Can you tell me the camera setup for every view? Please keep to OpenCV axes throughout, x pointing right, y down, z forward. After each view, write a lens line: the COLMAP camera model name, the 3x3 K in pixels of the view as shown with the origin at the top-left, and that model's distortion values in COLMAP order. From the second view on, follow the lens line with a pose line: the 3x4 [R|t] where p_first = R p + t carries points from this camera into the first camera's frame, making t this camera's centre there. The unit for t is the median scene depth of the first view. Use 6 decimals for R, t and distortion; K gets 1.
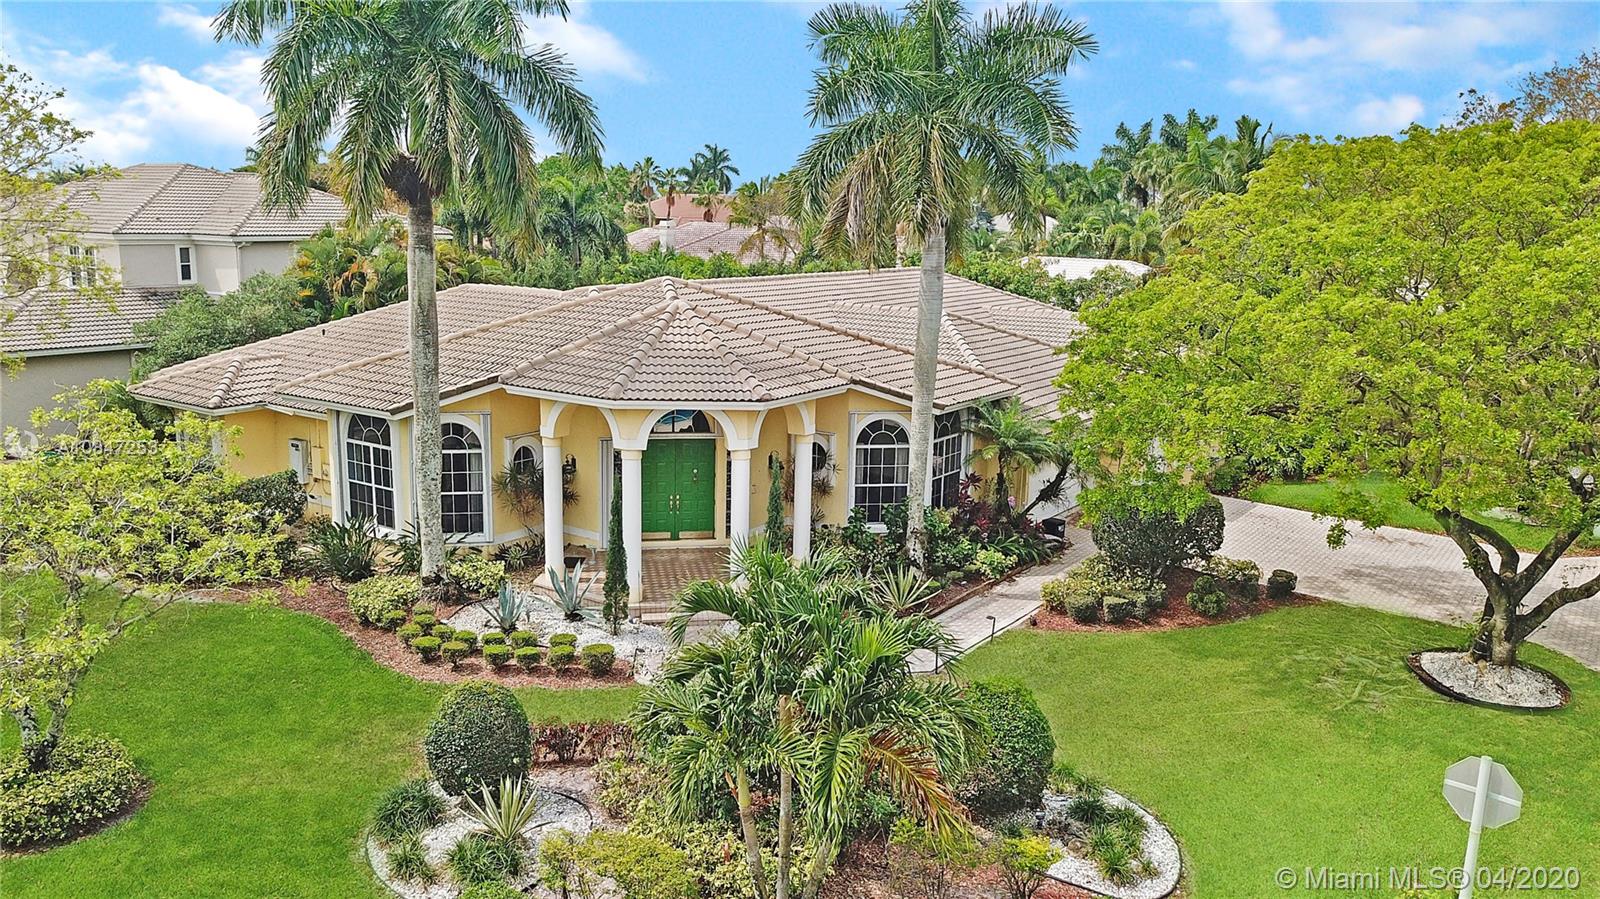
lens RADIAL K [[1238.4, 0, 798.1], [0, 1238.4, 451.0], [0, 0, 1]] dist [-0.000985, 0.000784]
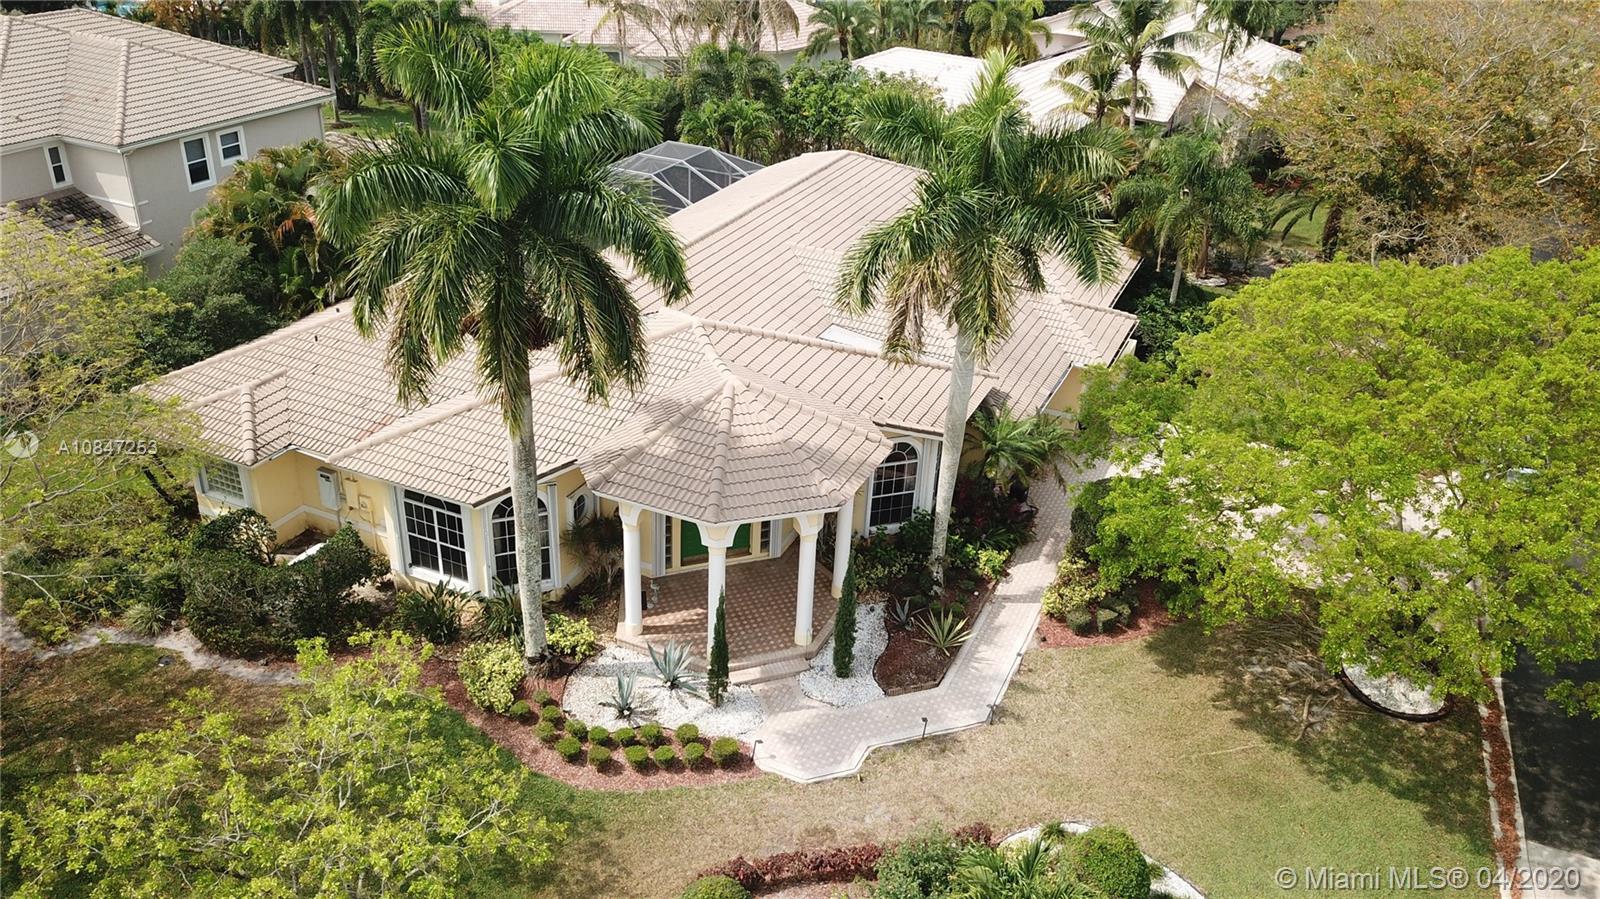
lens RADIAL K [[1238.4, 0, 799.6], [0, 1238.4, 446.0], [0, 0, 1]] dist [-0.000985, 0.000784]
pose [[0.982560, -0.066819, 0.173526, -0.218977], [0.013644, 0.956595, 0.291101, -0.360521], [-0.185445, -0.283657, 0.940824, -0.036231]]
